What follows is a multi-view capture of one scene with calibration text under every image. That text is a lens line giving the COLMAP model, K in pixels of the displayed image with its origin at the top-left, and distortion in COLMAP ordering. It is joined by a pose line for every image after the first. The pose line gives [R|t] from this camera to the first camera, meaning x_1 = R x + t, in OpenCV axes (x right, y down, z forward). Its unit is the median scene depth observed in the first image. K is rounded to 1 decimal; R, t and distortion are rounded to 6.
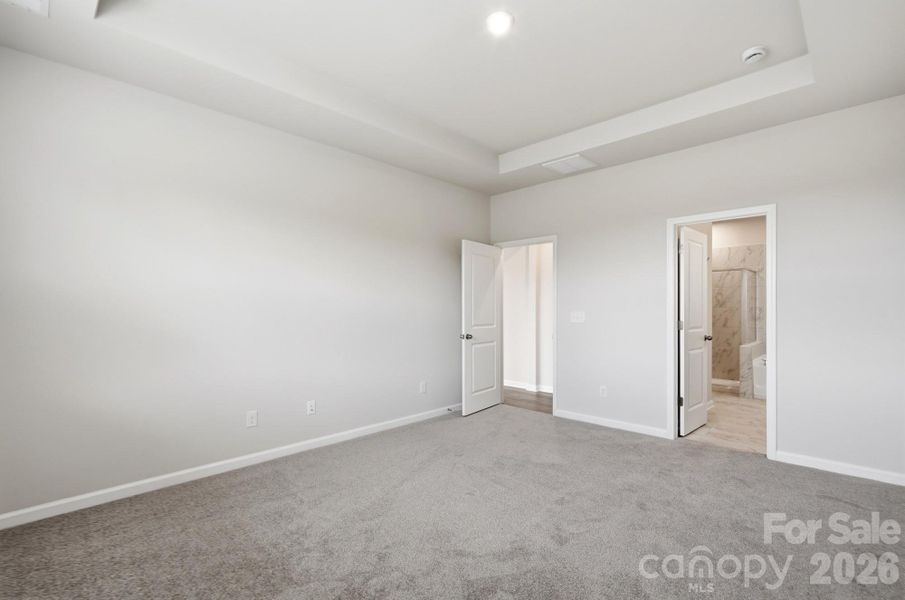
lens RADIAL K [[412.7, 0, 452.5], [0, 412.7, 300.0], [0, 0, 1]] dist [-0.000640, -0.000013]
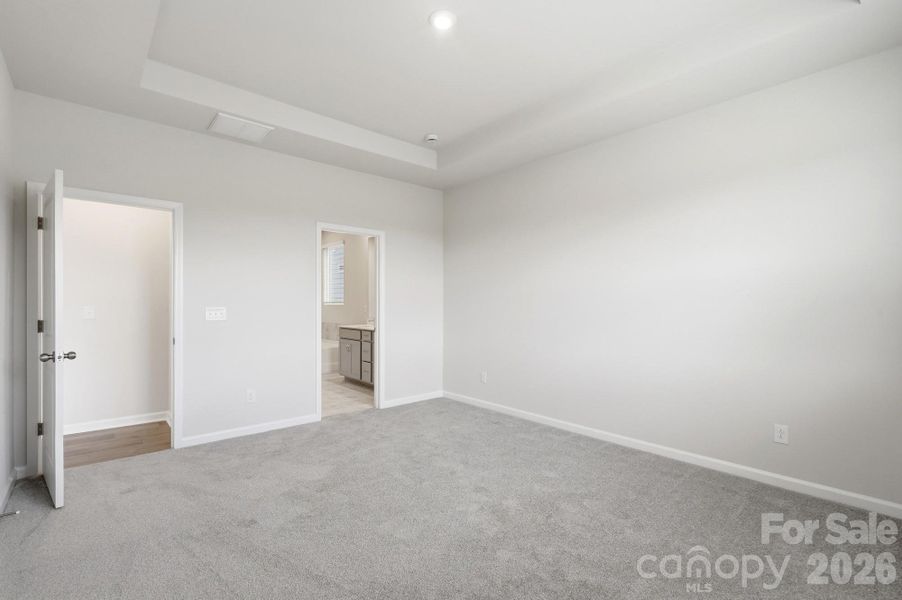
lens RADIAL K [[413.3, 0, 455.5], [0, 413.3, 300.2], [0, 0, 1]] dist [0.002493, -0.000649]
pose [[0.064062, 0.007879, 0.997915, -0.538938], [-0.025787, 0.999648, -0.006237, 0.009093], [-0.997613, -0.025334, 0.064243, 0.542820]]
